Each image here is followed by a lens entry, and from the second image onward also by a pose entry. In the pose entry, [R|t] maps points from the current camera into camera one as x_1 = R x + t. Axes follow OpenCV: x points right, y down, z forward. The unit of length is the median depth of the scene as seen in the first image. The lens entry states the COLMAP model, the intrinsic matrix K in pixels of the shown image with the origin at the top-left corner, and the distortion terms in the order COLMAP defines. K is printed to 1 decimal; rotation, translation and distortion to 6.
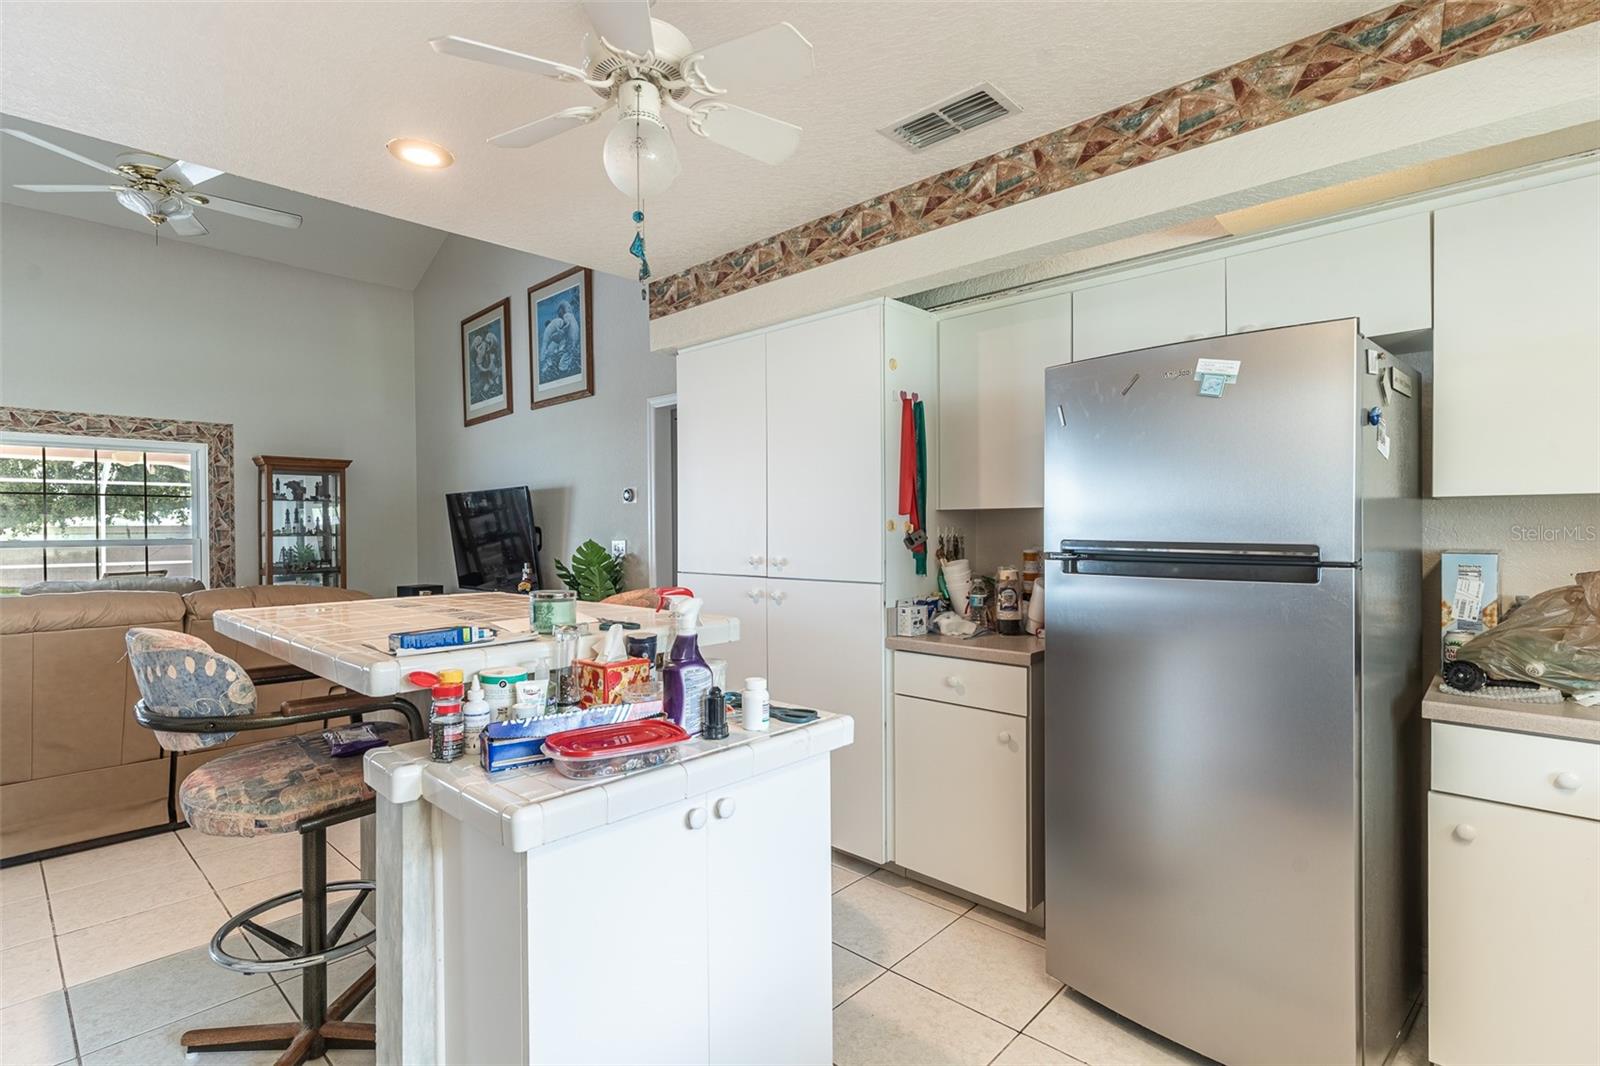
lens RADIAL K [[767.3, 0, 790.1], [0, 767.3, 529.0], [0, 0, 1]] dist [0.002519, 0.000725]
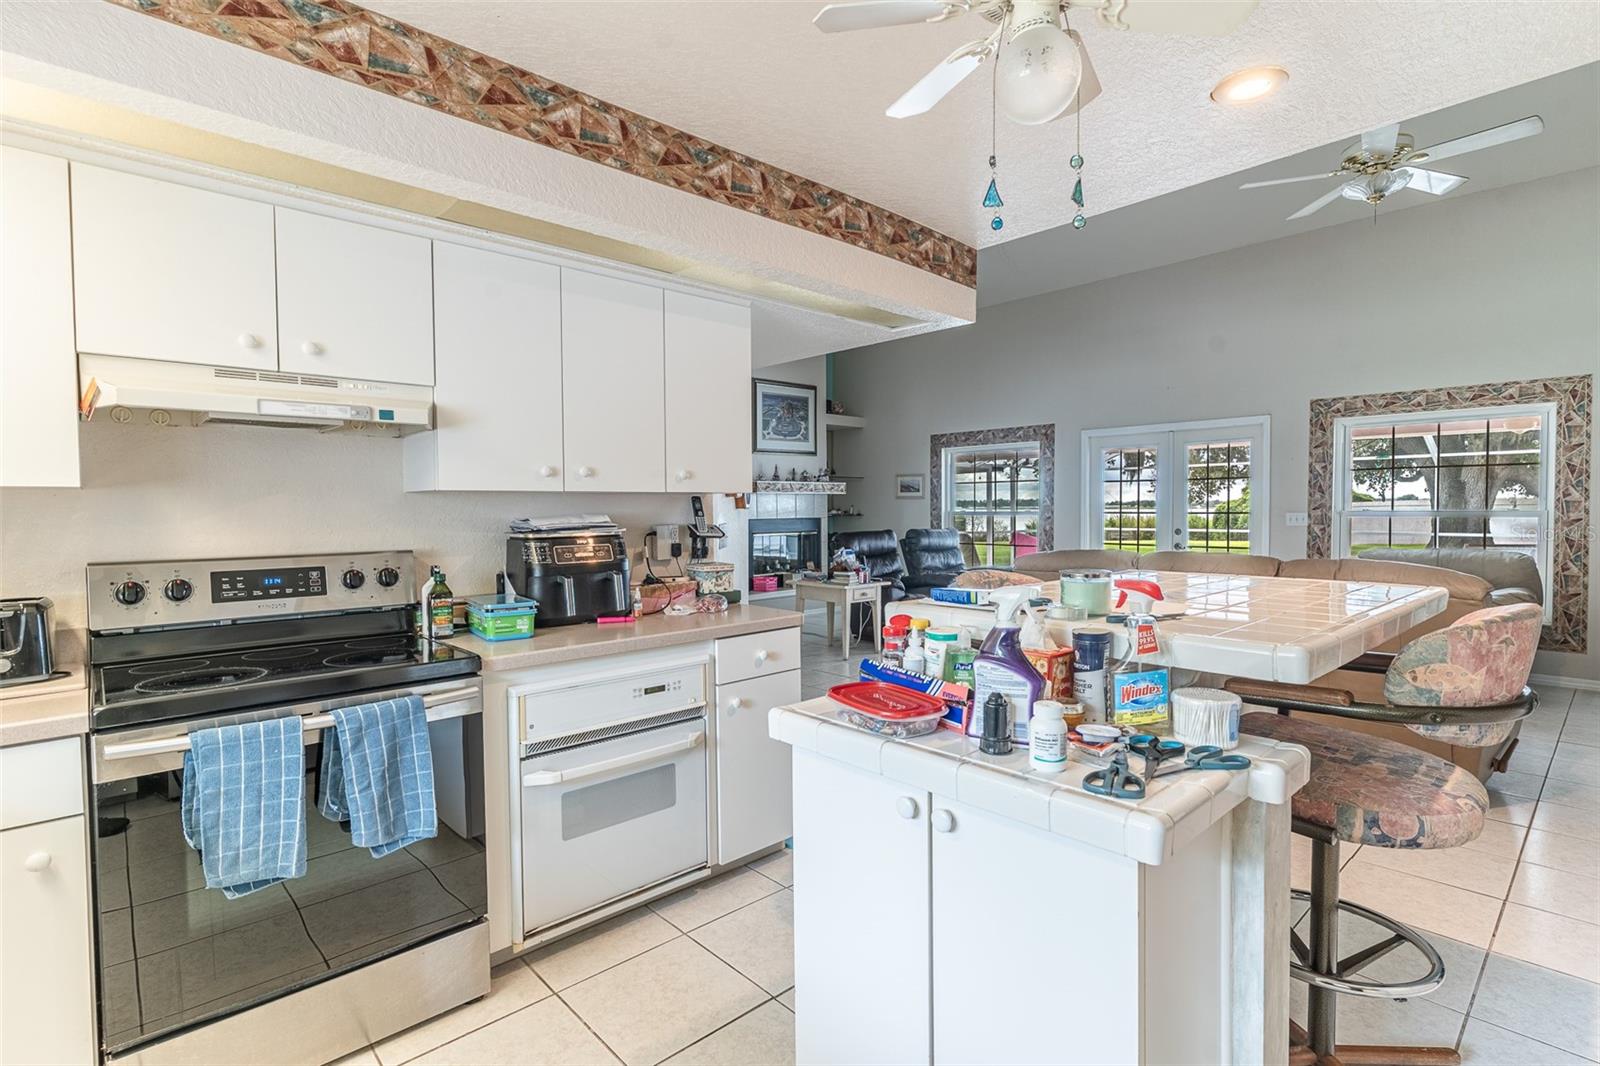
lens RADIAL K [[767.3, 0, 799.6], [0, 767.3, 529.6], [0, 0, 1]] dist [0.002519, 0.000725]
pose [[-0.074667, 0.036554, -0.996538, 0.211046], [0.004682, 0.999330, 0.036306, -0.001557], [0.997197, -0.001955, -0.074789, 0.237781]]
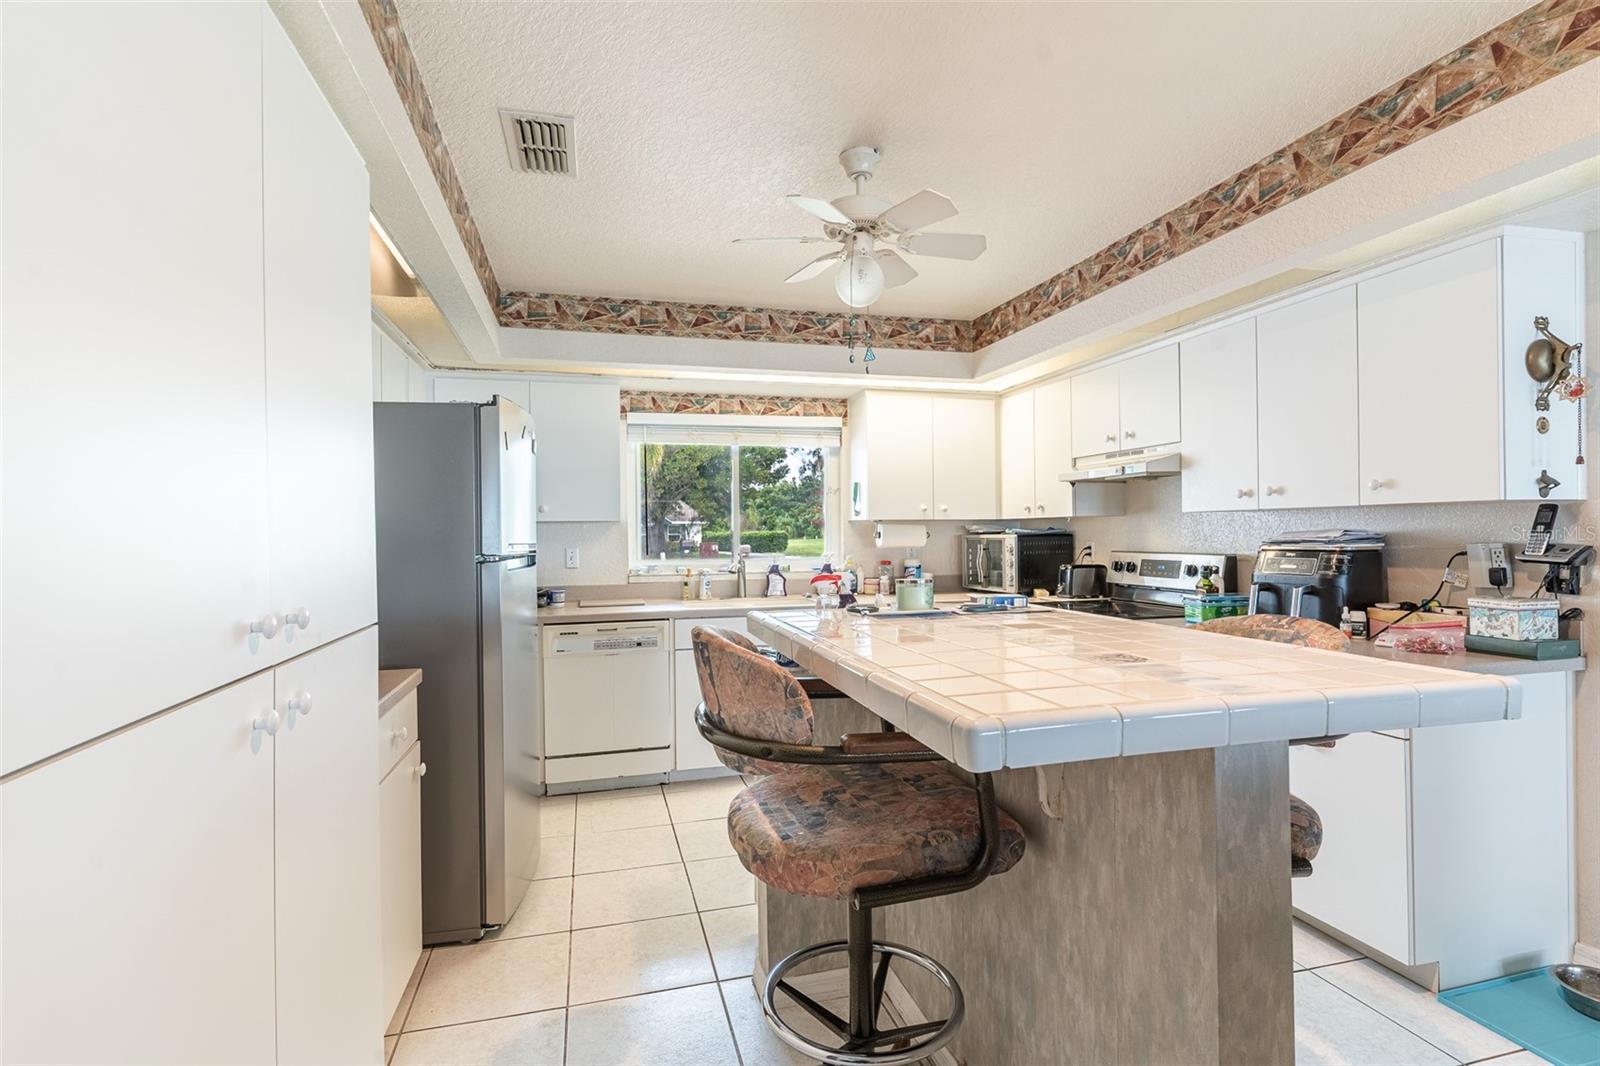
lens RADIAL K [[767.3, 0, 788.9], [0, 767.3, 534.8], [0, 0, 1]] dist [0.002519, 0.000725]
pose [[-0.846579, 0.014414, 0.532067, -0.248339], [0.018662, 0.999822, 0.002607, 0.001878], [-0.531935, 0.012137, -0.846698, 0.687460]]
